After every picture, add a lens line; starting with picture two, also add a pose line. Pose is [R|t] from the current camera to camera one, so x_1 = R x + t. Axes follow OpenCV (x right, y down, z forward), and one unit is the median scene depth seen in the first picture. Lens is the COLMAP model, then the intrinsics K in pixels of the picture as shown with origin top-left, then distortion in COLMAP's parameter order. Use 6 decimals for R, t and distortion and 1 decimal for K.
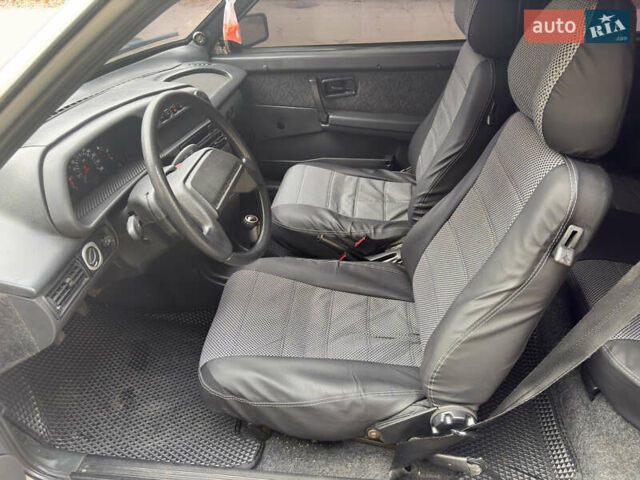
lens RADIAL K [[484.7, 0, 317.5], [0, 484.7, 243.5], [0, 0, 1]] dist [0.071912, -0.091100]
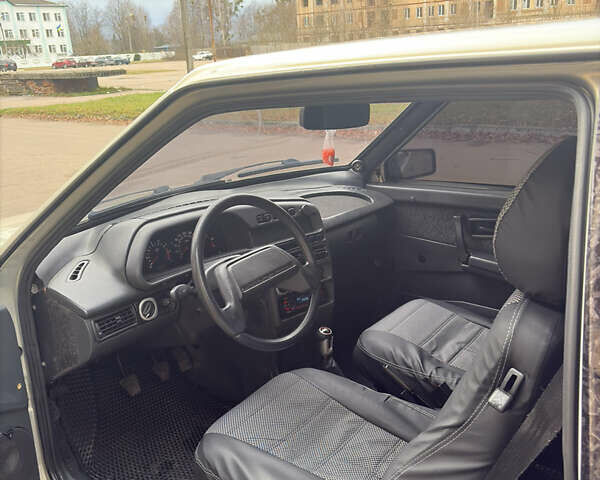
lens RADIAL K [[608.3, 0, 300.0], [0, 608.3, 240.0], [0, 0, 1]] dist [0.036176, 0.021824]
pose [[0.857262, 0.150290, -0.492457, 0.371800], [-0.287271, 0.933355, -0.215232, 0.052992], [0.427290, 0.325979, 0.843304, -0.116588]]
